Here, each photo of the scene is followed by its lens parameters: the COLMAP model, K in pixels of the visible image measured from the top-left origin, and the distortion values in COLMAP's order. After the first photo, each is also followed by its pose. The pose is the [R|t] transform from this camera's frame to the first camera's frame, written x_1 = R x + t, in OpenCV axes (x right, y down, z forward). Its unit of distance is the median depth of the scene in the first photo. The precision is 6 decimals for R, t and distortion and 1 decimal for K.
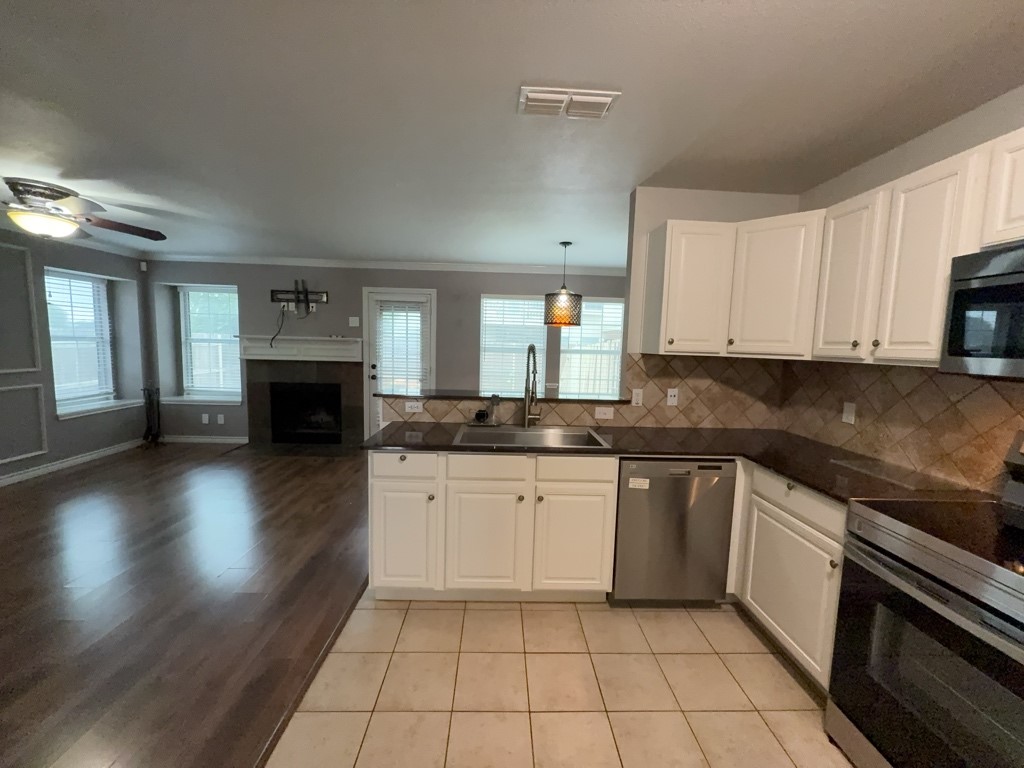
lens RADIAL K [[407.4, 0, 511.2], [0, 407.4, 382.9], [0, 0, 1]] dist [-0.003185, 0.000311]
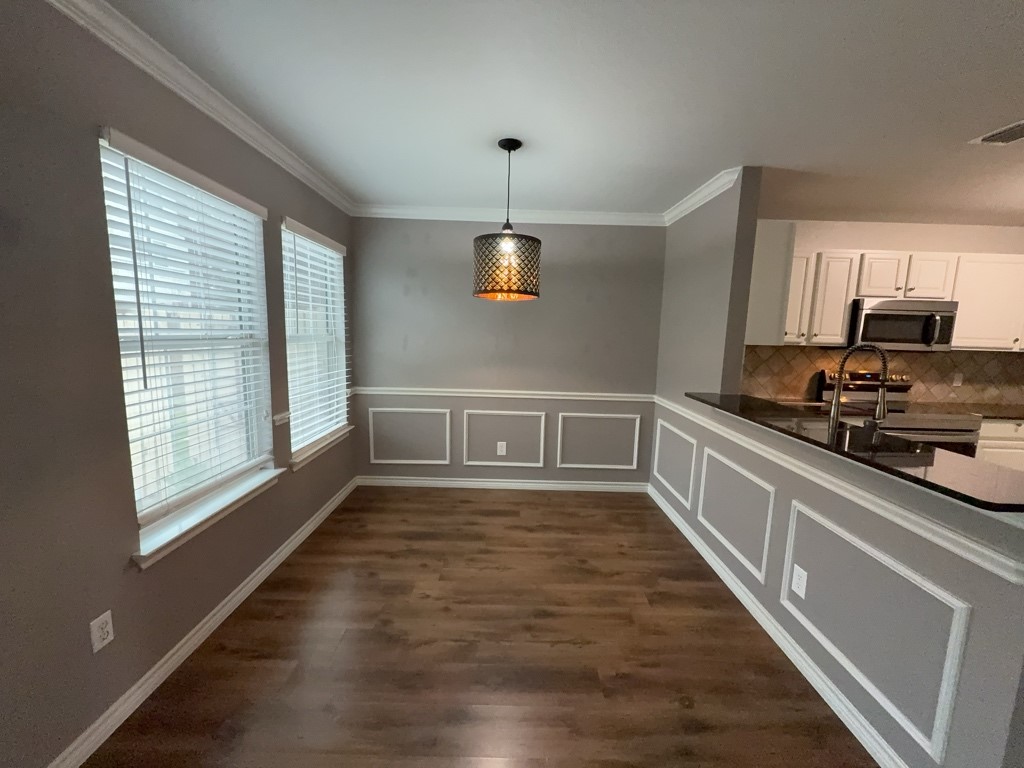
lens RADIAL K [[407.4, 0, 511.3], [0, 407.4, 383.3], [0, 0, 1]] dist [-0.003185, 0.000311]
pose [[0.028252, -0.155055, 0.987502, -0.339987], [0.069665, 0.985799, 0.152795, -0.084814], [-0.997170, 0.064478, 0.038653, 0.761269]]
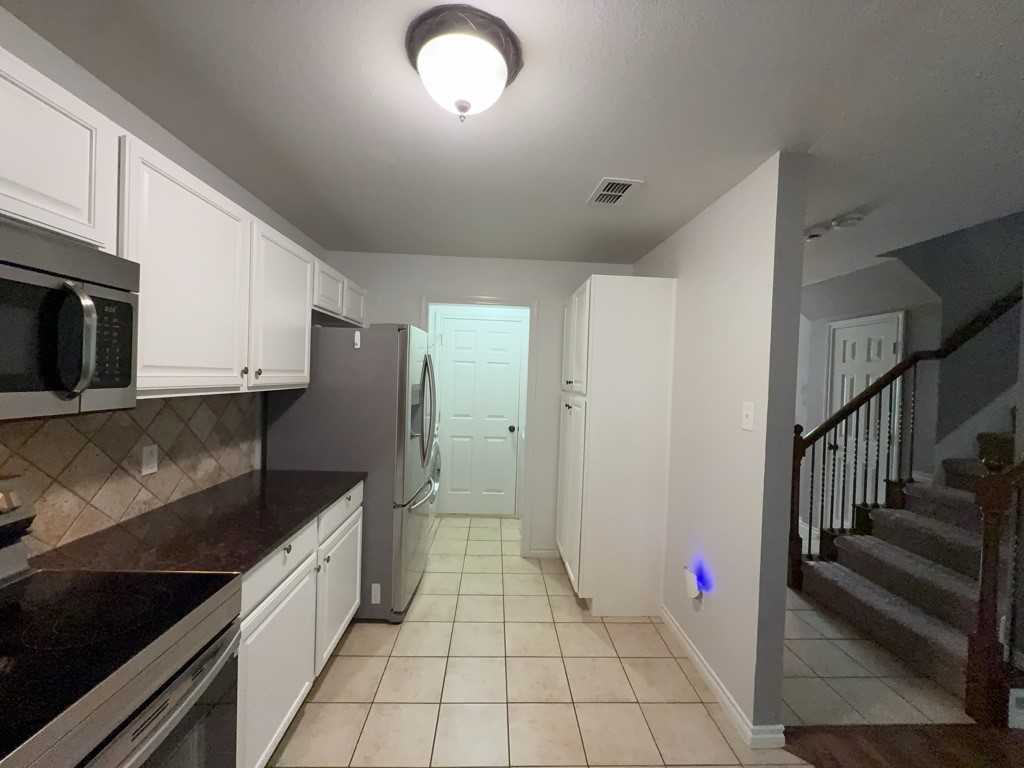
lens RADIAL K [[407.4, 0, 516.2], [0, 407.4, 380.1], [0, 0, 1]] dist [-0.003185, 0.000311]
pose [[-0.998047, -0.056233, -0.027213, 0.095702], [-0.058754, 0.992944, 0.103006, -0.040275], [0.021229, 0.104403, -0.994308, 0.339126]]
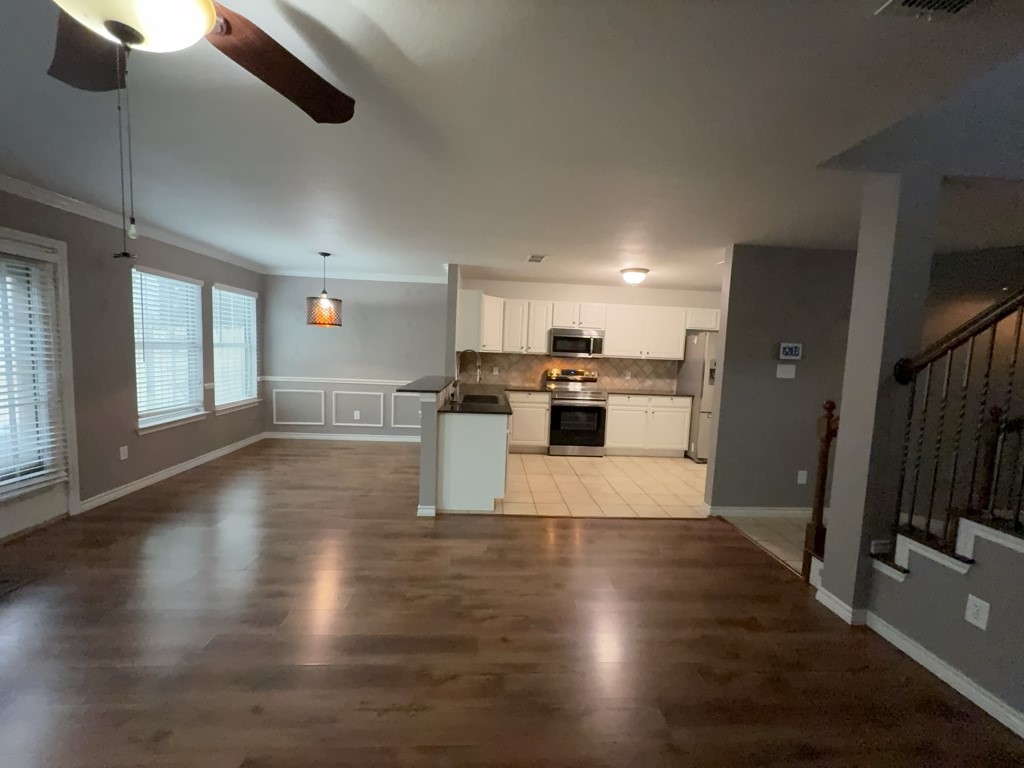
lens RADIAL K [[407.4, 0, 514.6], [0, 407.4, 382.3], [0, 0, 1]] dist [-0.003185, 0.000311]
pose [[-0.033783, -0.111601, 0.993179, -0.804490], [0.054334, 0.992071, 0.113325, -0.065420], [-0.997951, 0.057792, -0.027452, 0.397866]]
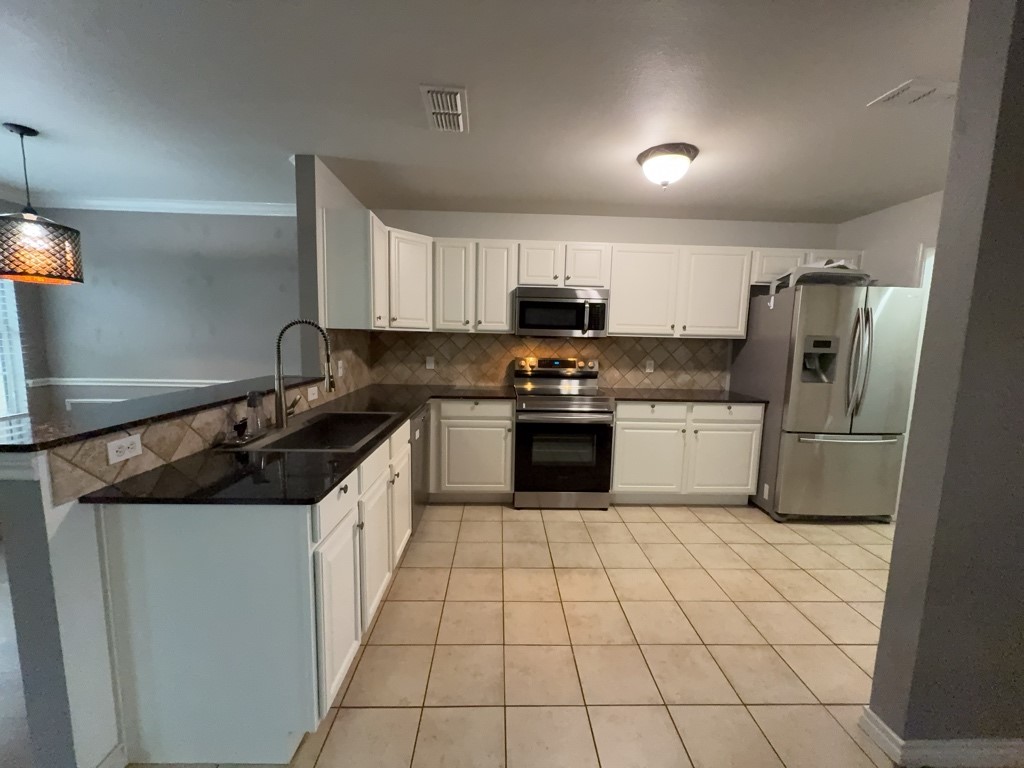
lens RADIAL K [[407.4, 0, 513.9], [0, 407.4, 383.1], [0, 0, 1]] dist [-0.003185, 0.000311]
pose [[-0.007899, -0.144567, 0.989463, -0.352965], [0.072983, 0.986772, 0.144756, -0.025734], [-0.997302, 0.073357, 0.002756, 0.274608]]
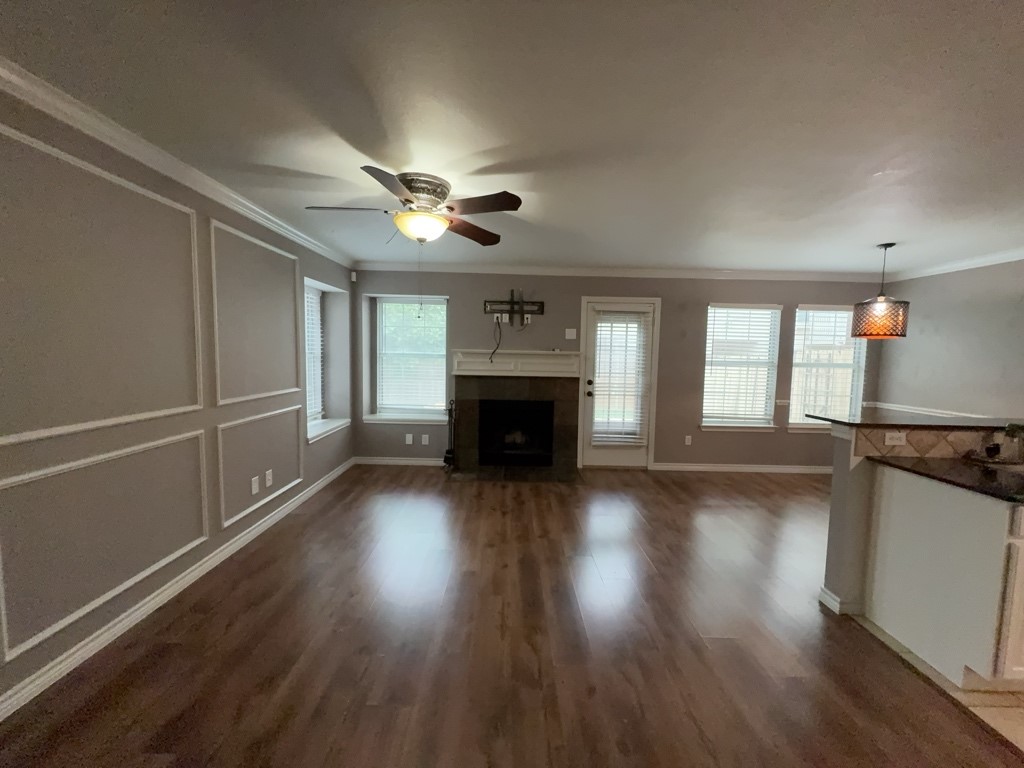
lens RADIAL K [[407.4, 0, 509.5], [0, 407.4, 382.1], [0, 0, 1]] dist [-0.003185, 0.000311]
pose [[0.999574, -0.003701, -0.028937, -0.503989], [0.003001, 0.999703, -0.024179, -0.019324], [0.029018, 0.024081, 0.999289, 0.076161]]
